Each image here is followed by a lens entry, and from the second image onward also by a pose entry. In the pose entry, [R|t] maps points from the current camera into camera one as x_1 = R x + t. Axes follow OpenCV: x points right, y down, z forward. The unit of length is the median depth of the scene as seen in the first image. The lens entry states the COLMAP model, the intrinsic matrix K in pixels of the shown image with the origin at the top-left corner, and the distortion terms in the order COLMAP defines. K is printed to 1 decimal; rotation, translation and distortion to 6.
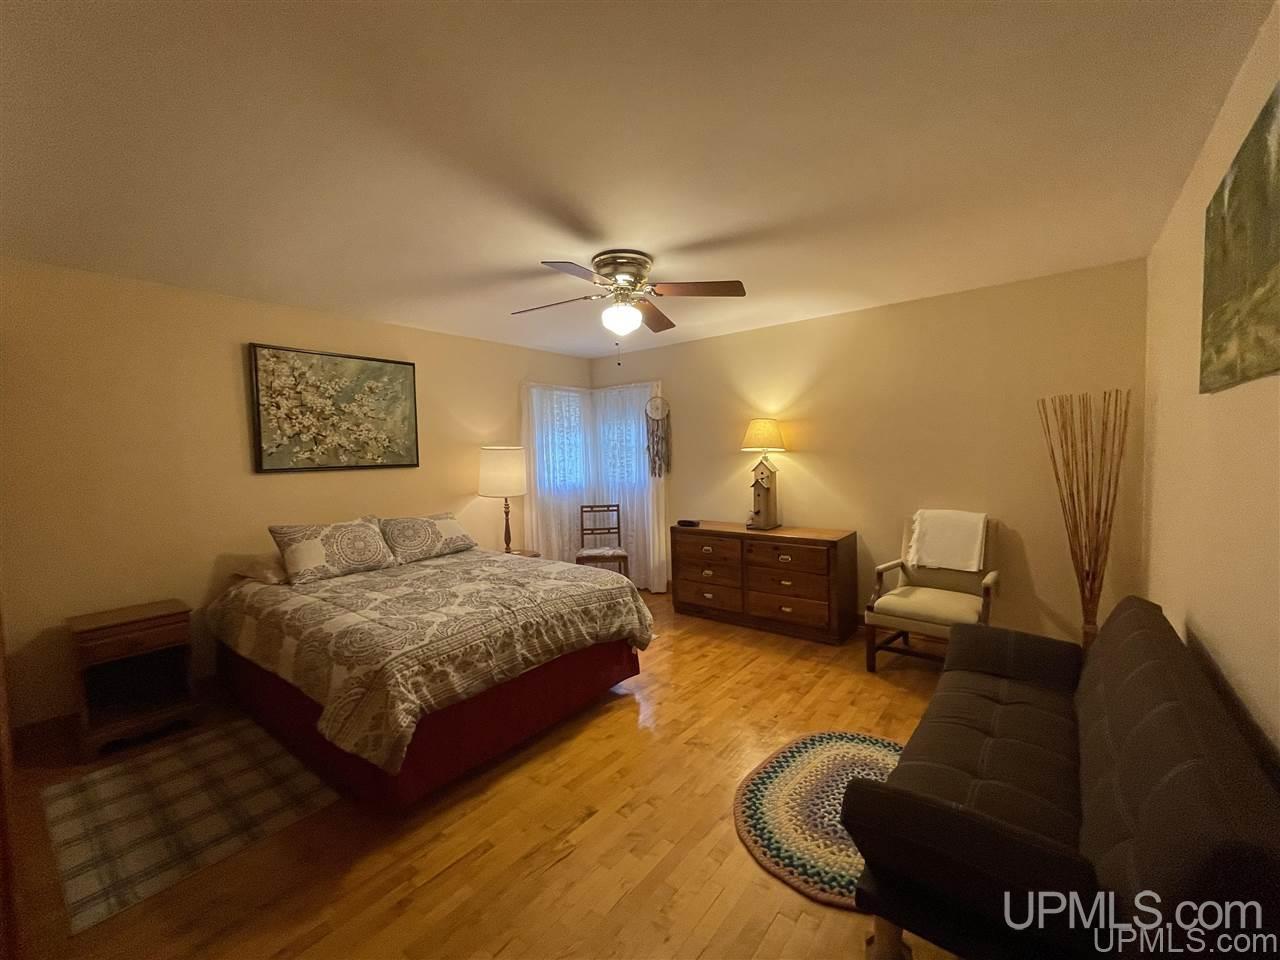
lens RADIAL K [[515.8, 0, 641.5], [0, 515.8, 478.8], [0, 0, 1]] dist [-0.001376, -0.000409]
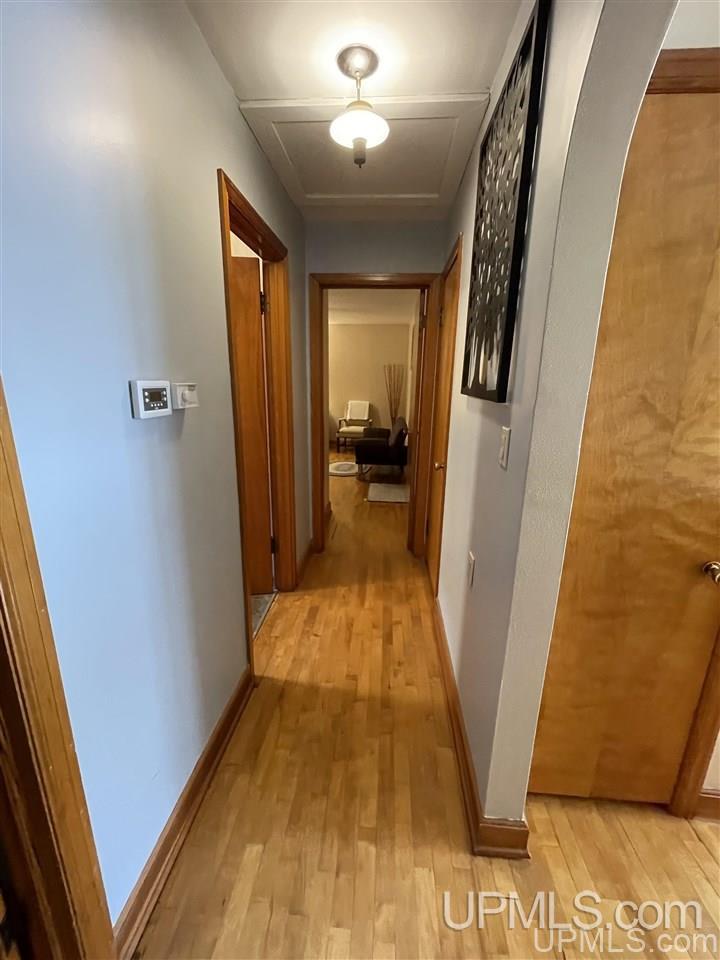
lens RADIAL K [[386.8, 0, 363.0], [0, 386.8, 476.0], [0, 0, 1]] dist [-0.001376, -0.000409]
pose [[0.823521, -0.094789, 0.559311, -0.680925], [-0.014232, 0.982179, 0.187410, 0.071750], [-0.567108, -0.162296, 0.807495, -0.894654]]
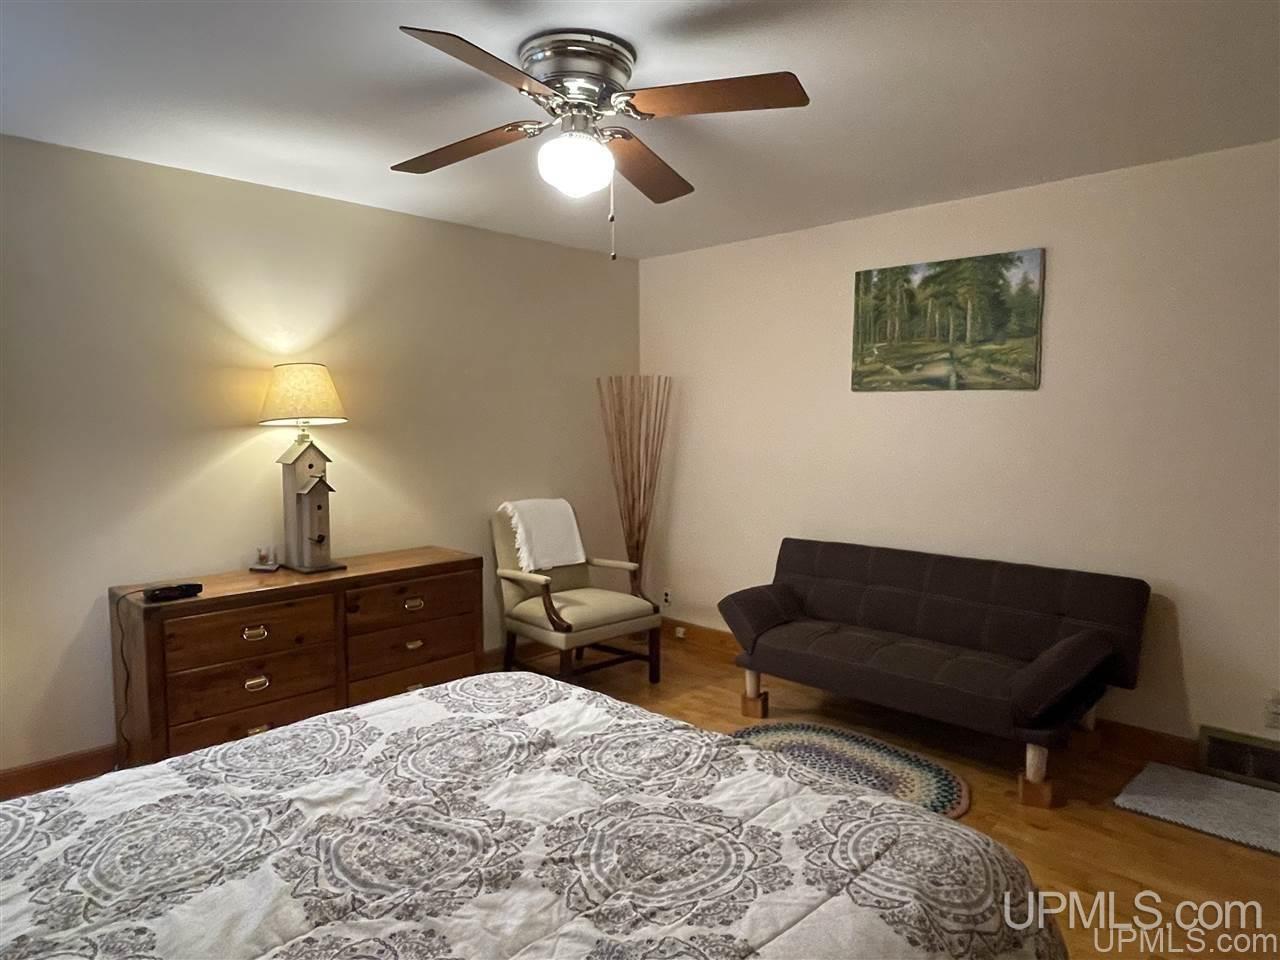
lens RADIAL K [[829.7, 0, 640.2], [0, 829.7, 480.4], [0, 0, 1]] dist [0.006278, 0.000174]
pose [[0.079722, -0.044725, 0.995813, -0.742774], [0.049009, 0.997961, 0.040898, -0.017505], [-0.995612, 0.045543, 0.081751, 0.745419]]
